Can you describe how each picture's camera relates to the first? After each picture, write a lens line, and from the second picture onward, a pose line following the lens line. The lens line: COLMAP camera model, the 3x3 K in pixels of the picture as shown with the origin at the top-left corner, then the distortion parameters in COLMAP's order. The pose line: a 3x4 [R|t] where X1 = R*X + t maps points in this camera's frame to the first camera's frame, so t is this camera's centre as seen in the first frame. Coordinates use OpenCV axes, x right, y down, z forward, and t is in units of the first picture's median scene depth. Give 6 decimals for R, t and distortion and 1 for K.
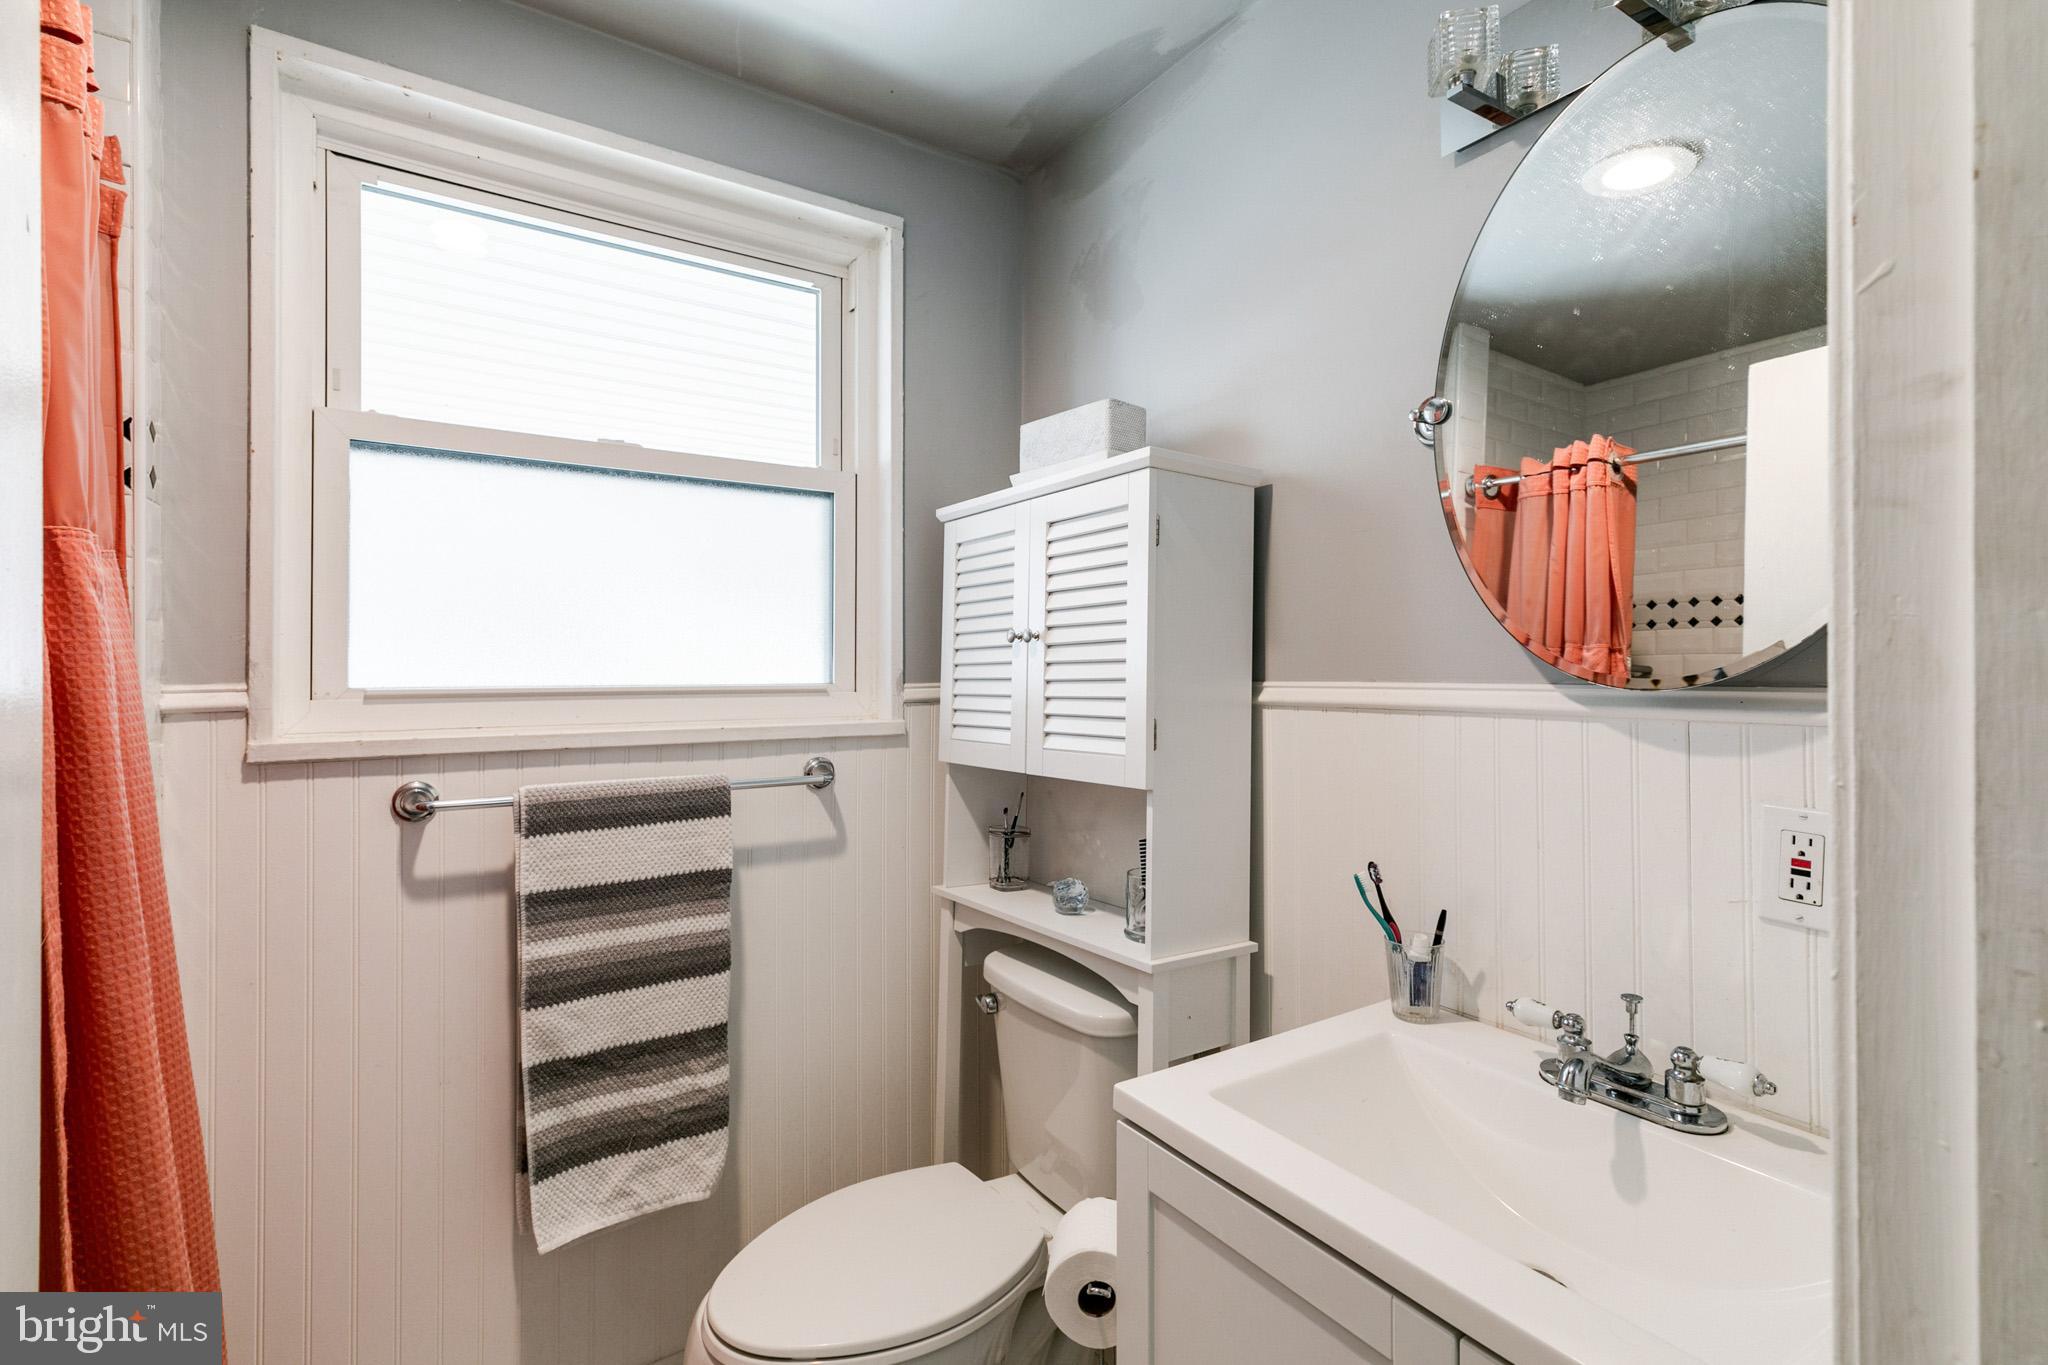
lens RADIAL K [[937.9, 0, 971.2], [0, 937.9, 655.8], [0, 0, 1]] dist [0.001679, 0.000796]
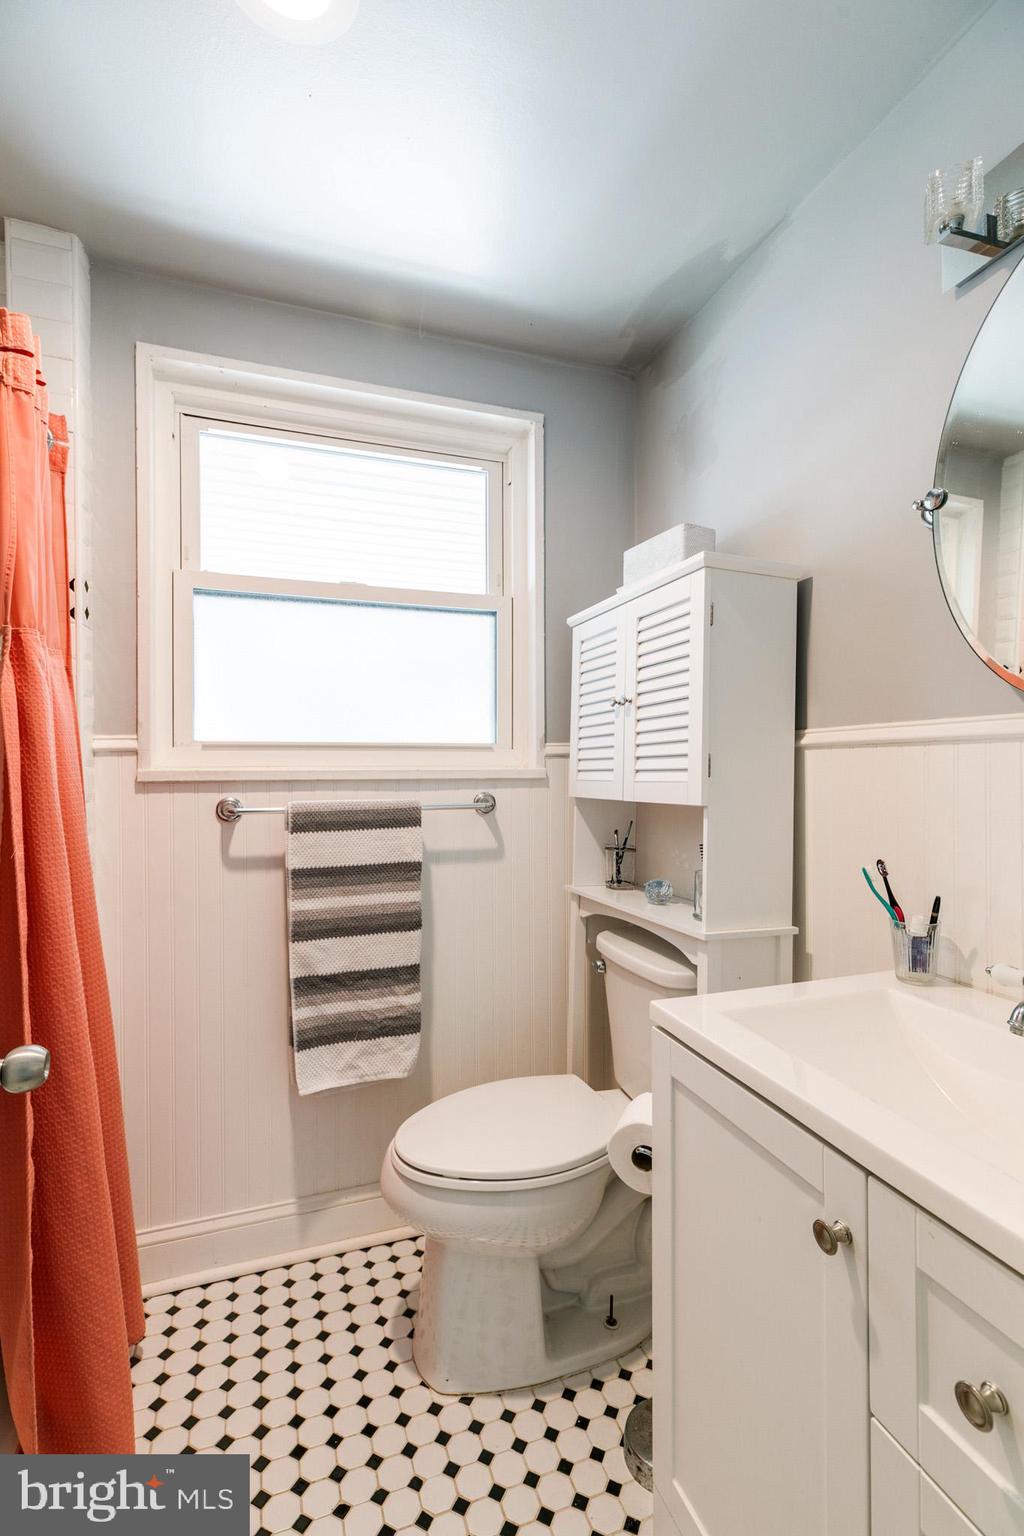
lens RADIAL K [[677.3, 0, 488.9], [0, 677.3, 767.6], [0, 0, 1]] dist [0.001198, 0.000746]
pose [[0.969459, -0.005031, -0.245200, 0.121599], [0.007138, 0.999945, 0.007707, 0.073939], [0.245148, -0.009222, 0.969442, -0.019731]]
